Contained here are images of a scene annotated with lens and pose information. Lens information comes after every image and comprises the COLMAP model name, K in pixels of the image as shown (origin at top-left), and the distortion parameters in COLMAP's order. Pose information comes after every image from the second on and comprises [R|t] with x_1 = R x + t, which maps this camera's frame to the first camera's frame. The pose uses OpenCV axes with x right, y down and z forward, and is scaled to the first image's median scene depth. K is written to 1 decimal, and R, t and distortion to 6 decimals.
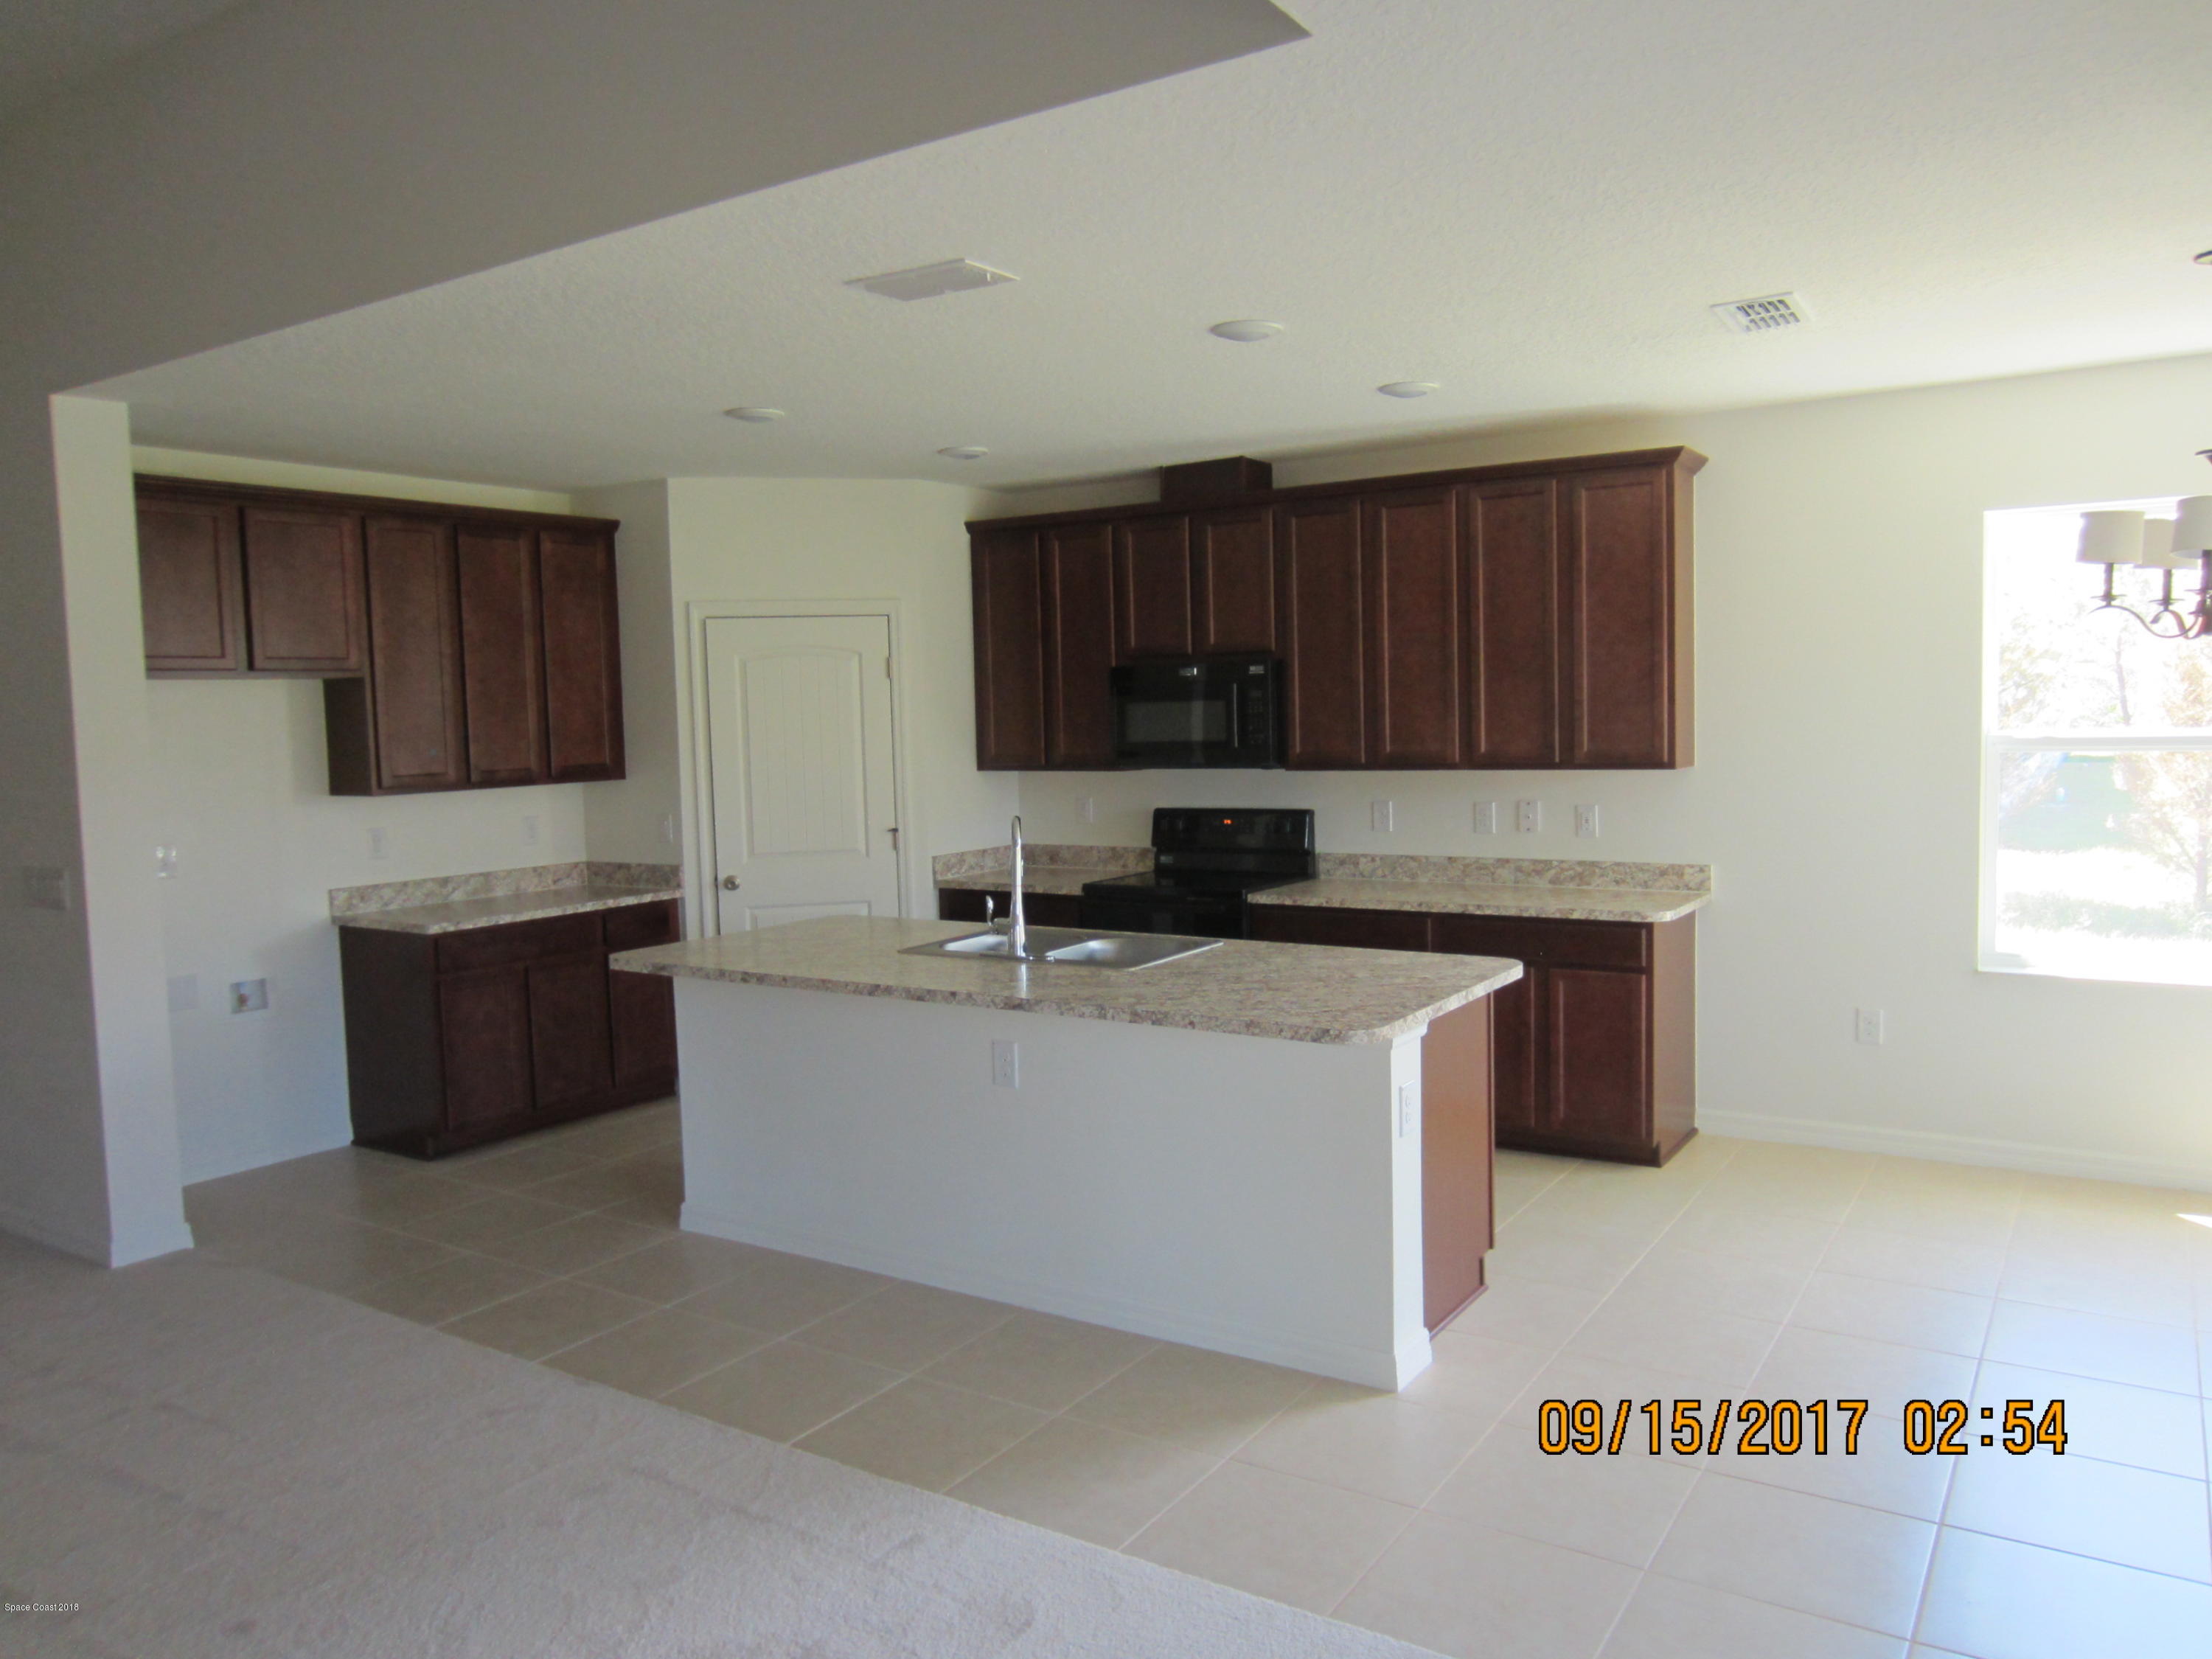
lens RADIAL K [[1579.7, 0, 1112.7], [0, 1579.7, 836.9], [0, 0, 1]] dist [-0.023892, 0.008368]
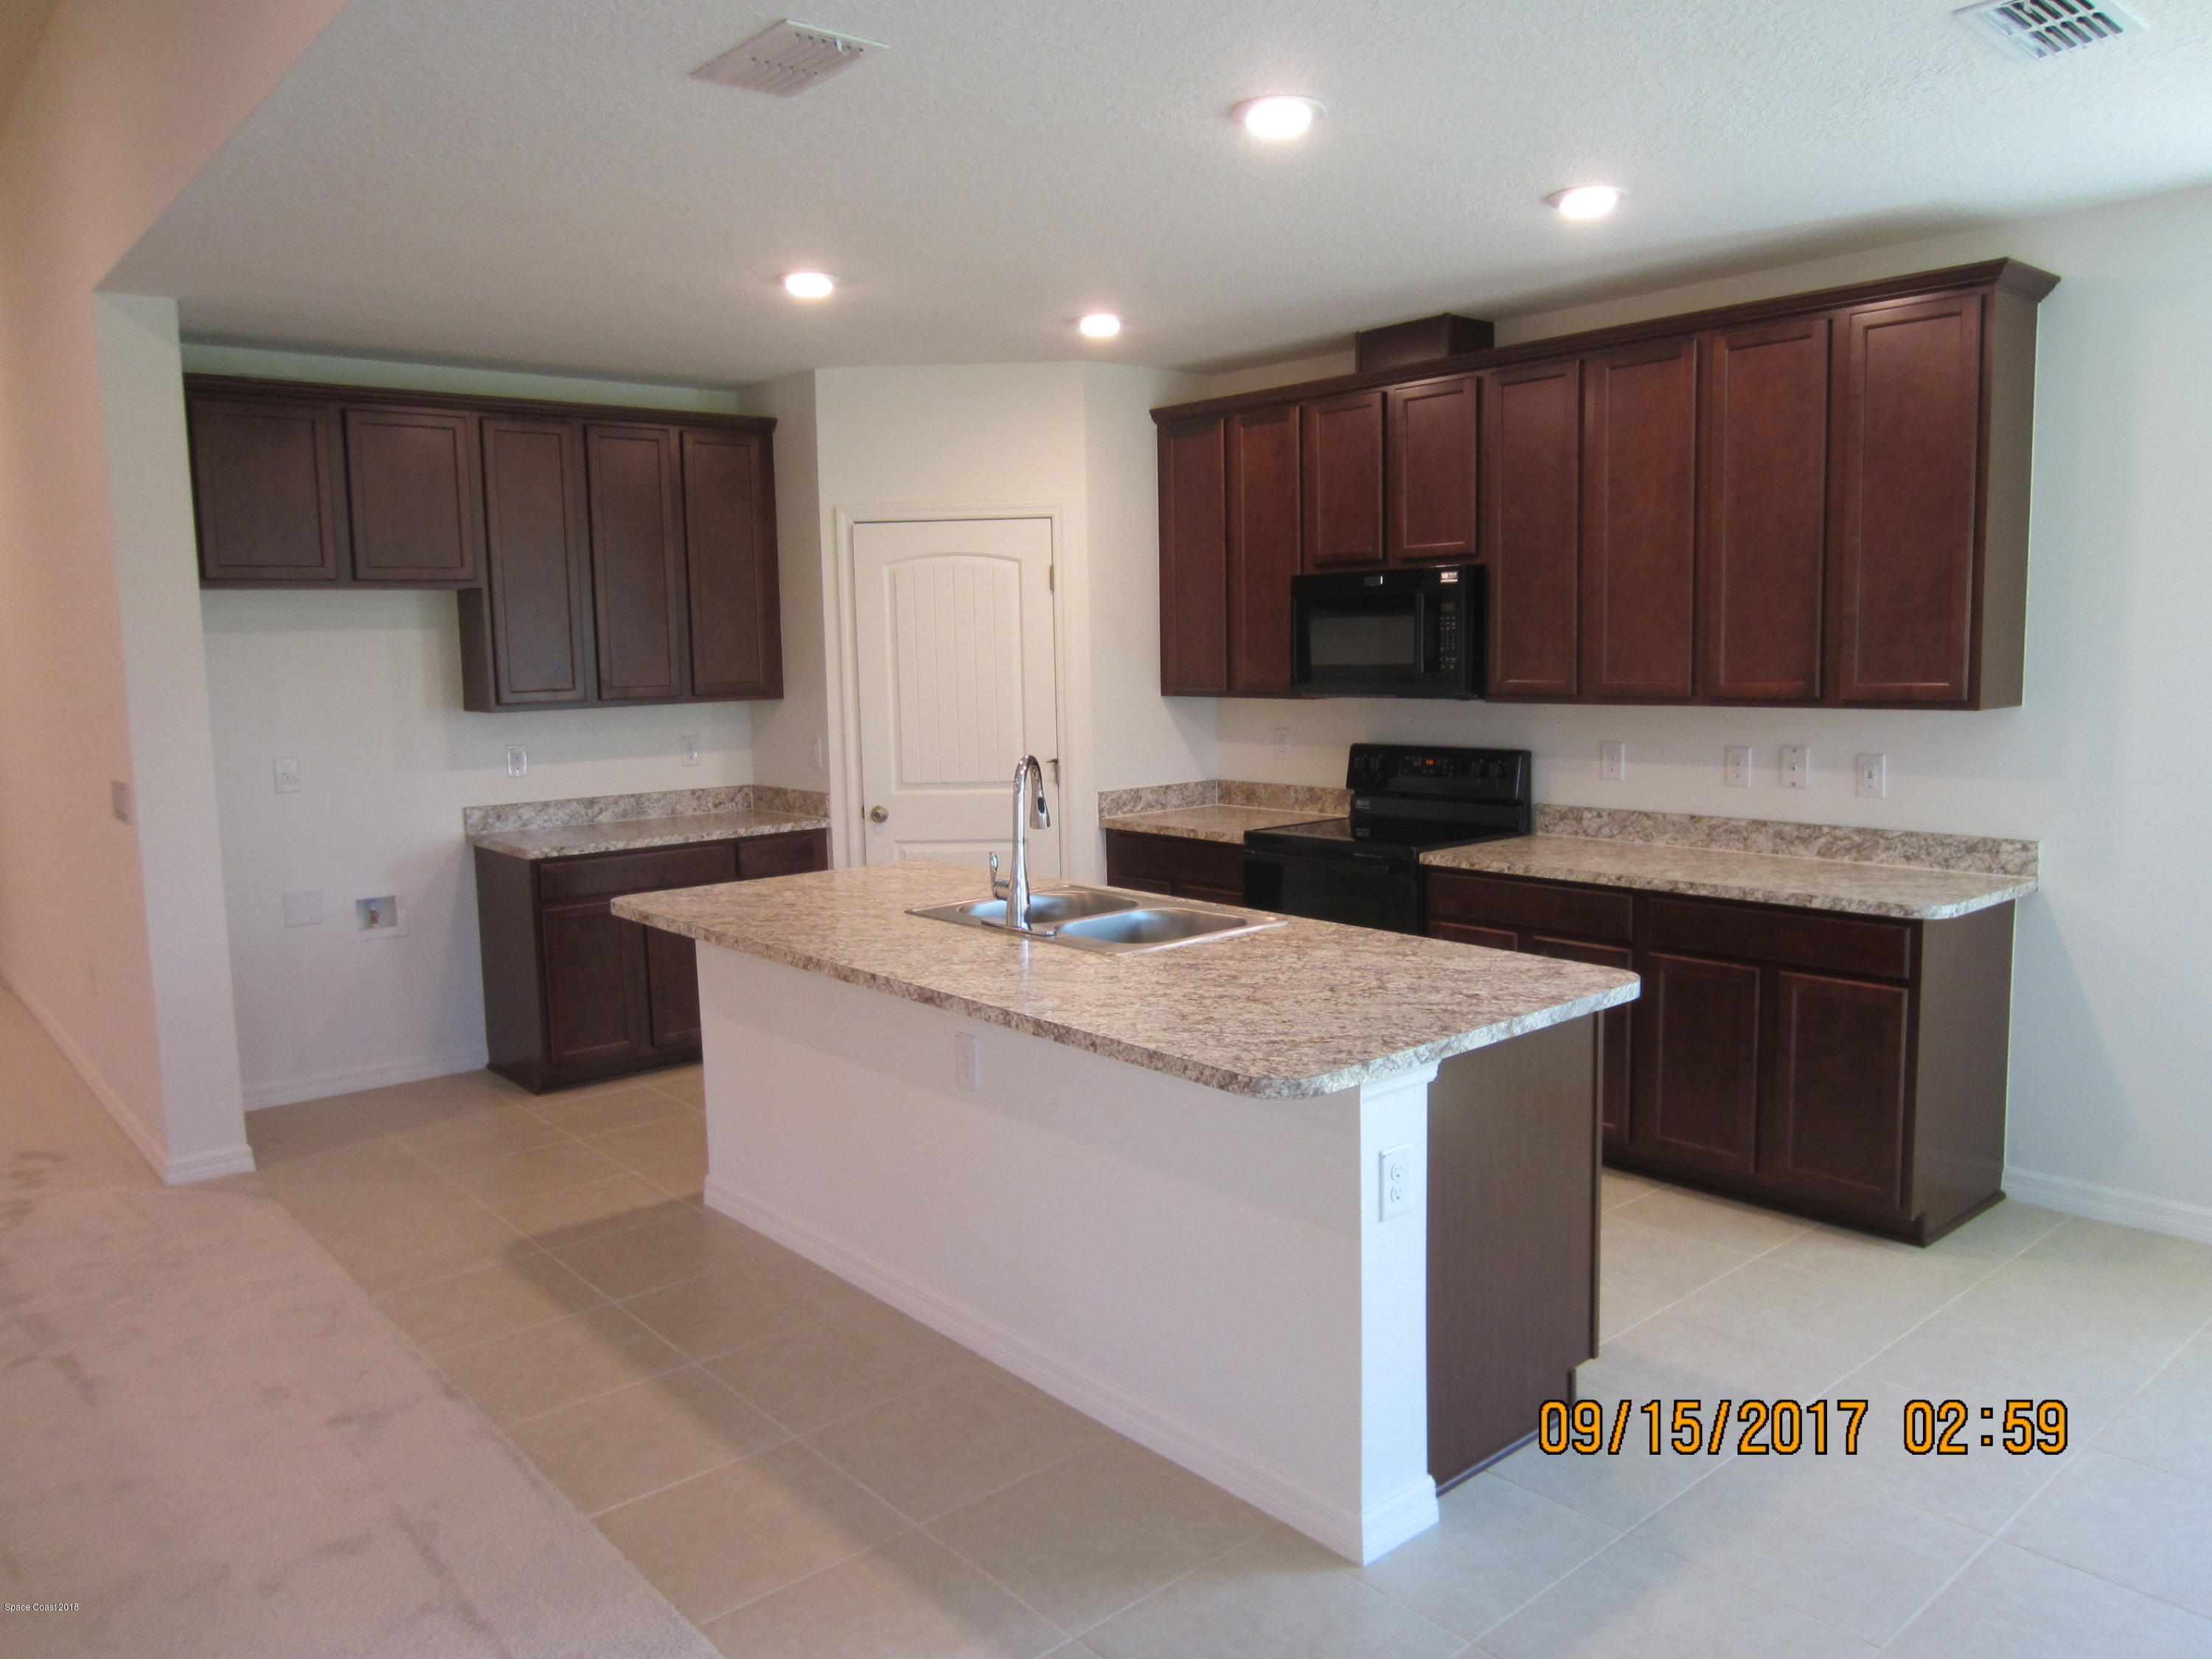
lens RADIAL K [[1579.7, 0, 1116.9], [0, 1579.7, 831.1], [0, 0, 1]] dist [-0.023892, 0.008368]
pose [[0.961820, 0.038966, -0.270896, 0.151405], [-0.025916, 0.998332, 0.051586, -0.012631], [0.272455, -0.042596, 0.961225, 0.167529]]
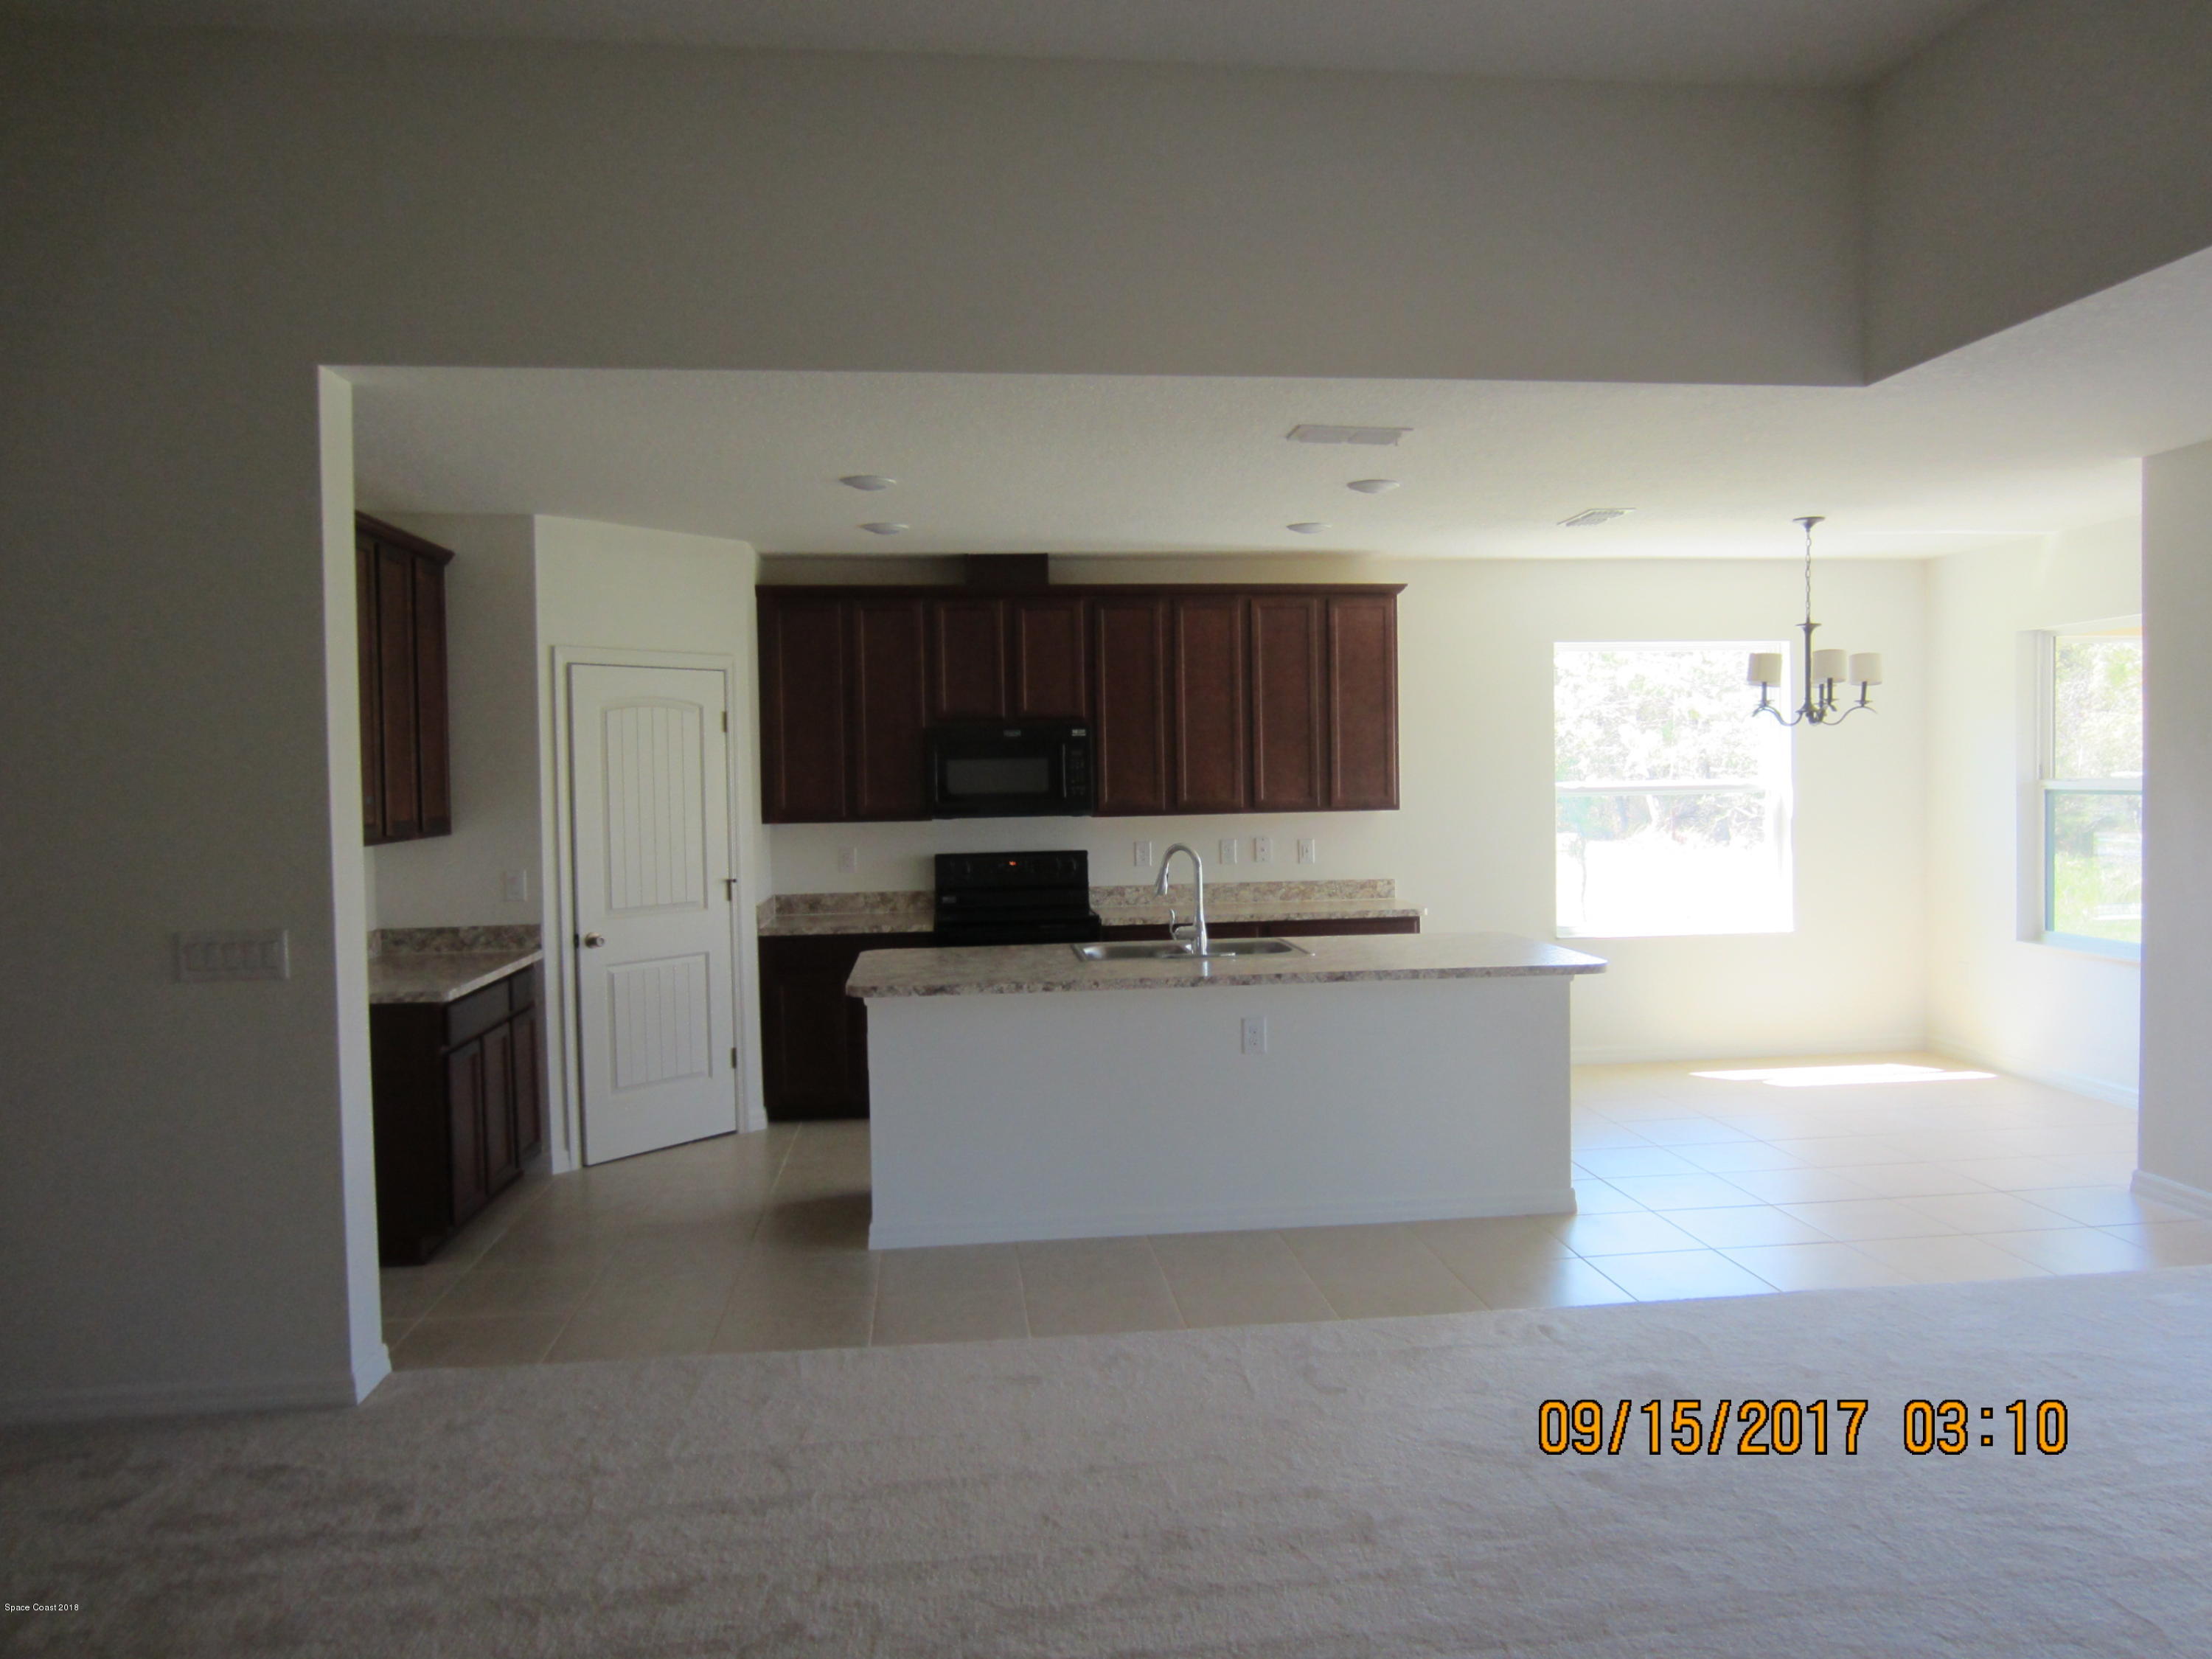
lens RADIAL K [[1579.7, 0, 1123.5], [0, 1579.7, 837.0], [0, 0, 1]] dist [-0.023892, 0.008368]
pose [[0.768800, -0.014292, 0.639329, -0.651037], [0.048677, 0.998158, -0.036221, 0.018328], [-0.637634, 0.058967, 0.768079, 0.061501]]
